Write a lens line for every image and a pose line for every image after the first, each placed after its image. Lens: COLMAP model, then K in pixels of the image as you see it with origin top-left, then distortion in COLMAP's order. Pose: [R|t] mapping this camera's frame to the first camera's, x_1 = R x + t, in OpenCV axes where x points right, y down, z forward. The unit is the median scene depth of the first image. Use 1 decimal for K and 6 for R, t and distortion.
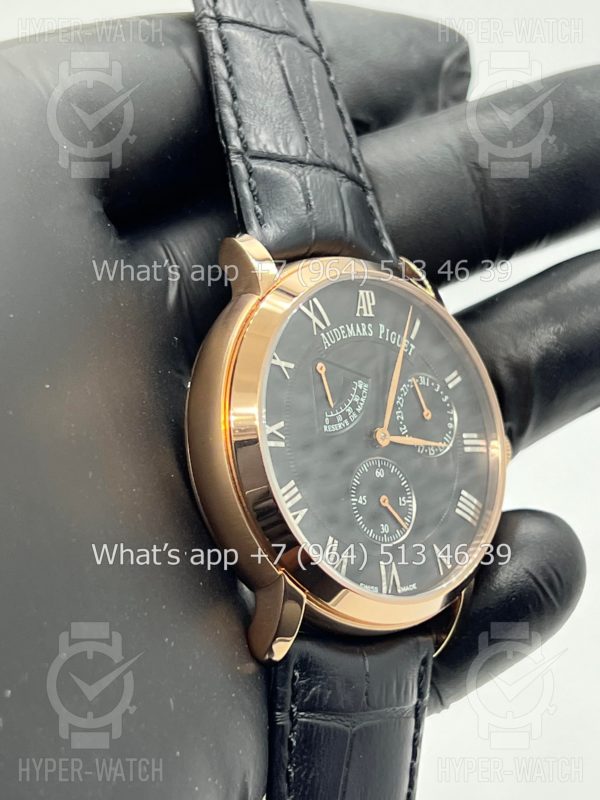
lens RADIAL K [[1782.3, 0, 300.0], [0, 1782.3, 400.0], [0, 0, 1]] dist [0.417054, -5.026803]
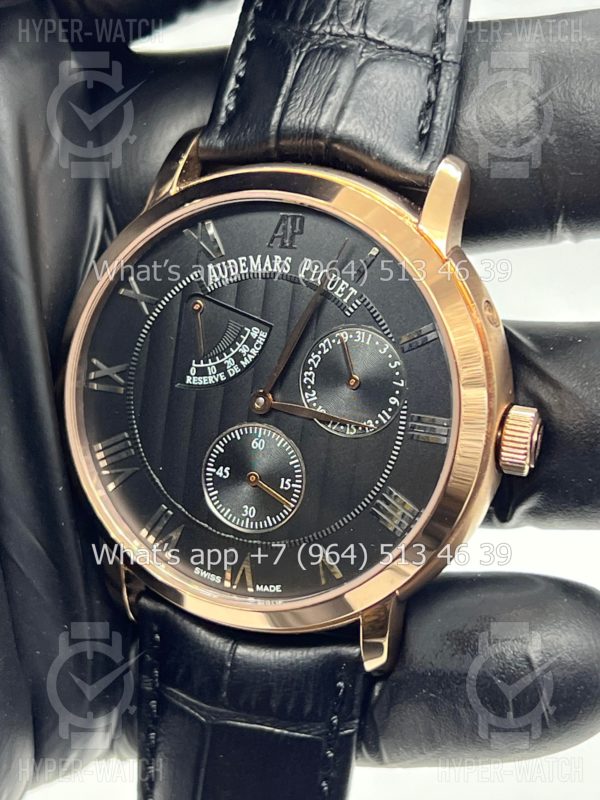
lens RADIAL K [[1782.3, 0, 300.0], [0, 1782.3, 400.0], [0, 0, 1]] dist [0.417054, -5.026803]
pose [[0.495420, 0.225927, -0.838759, 0.727022], [-0.026550, 0.969072, 0.245346, -0.177421], [0.868248, -0.099280, 0.486096, 0.619781]]
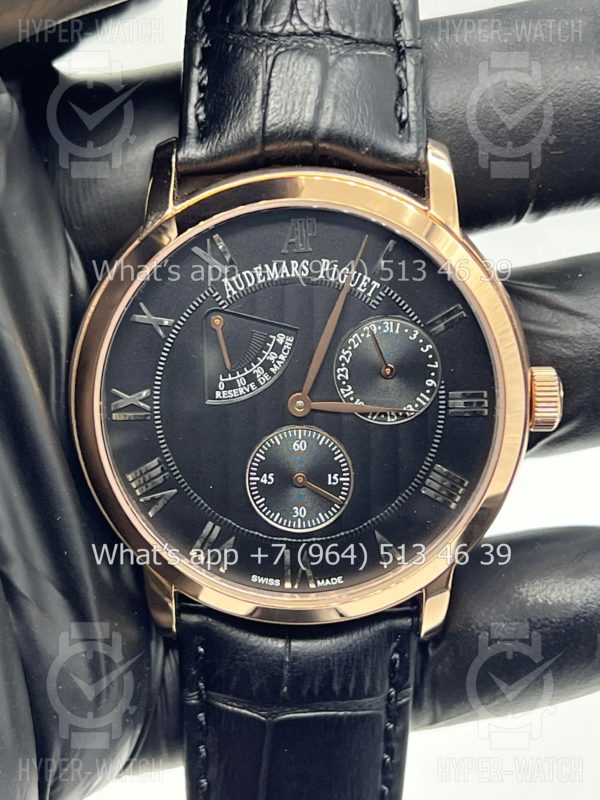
lens RADIAL K [[1782.3, 0, 300.0], [0, 1782.3, 400.0], [0, 0, 1]] dist [0.417054, -5.026803]
pose [[0.761610, 0.167780, -0.625939, 0.556819], [0.049283, 0.948110, 0.314101, -0.238218], [0.646159, -0.270071, 0.713821, 0.411681]]
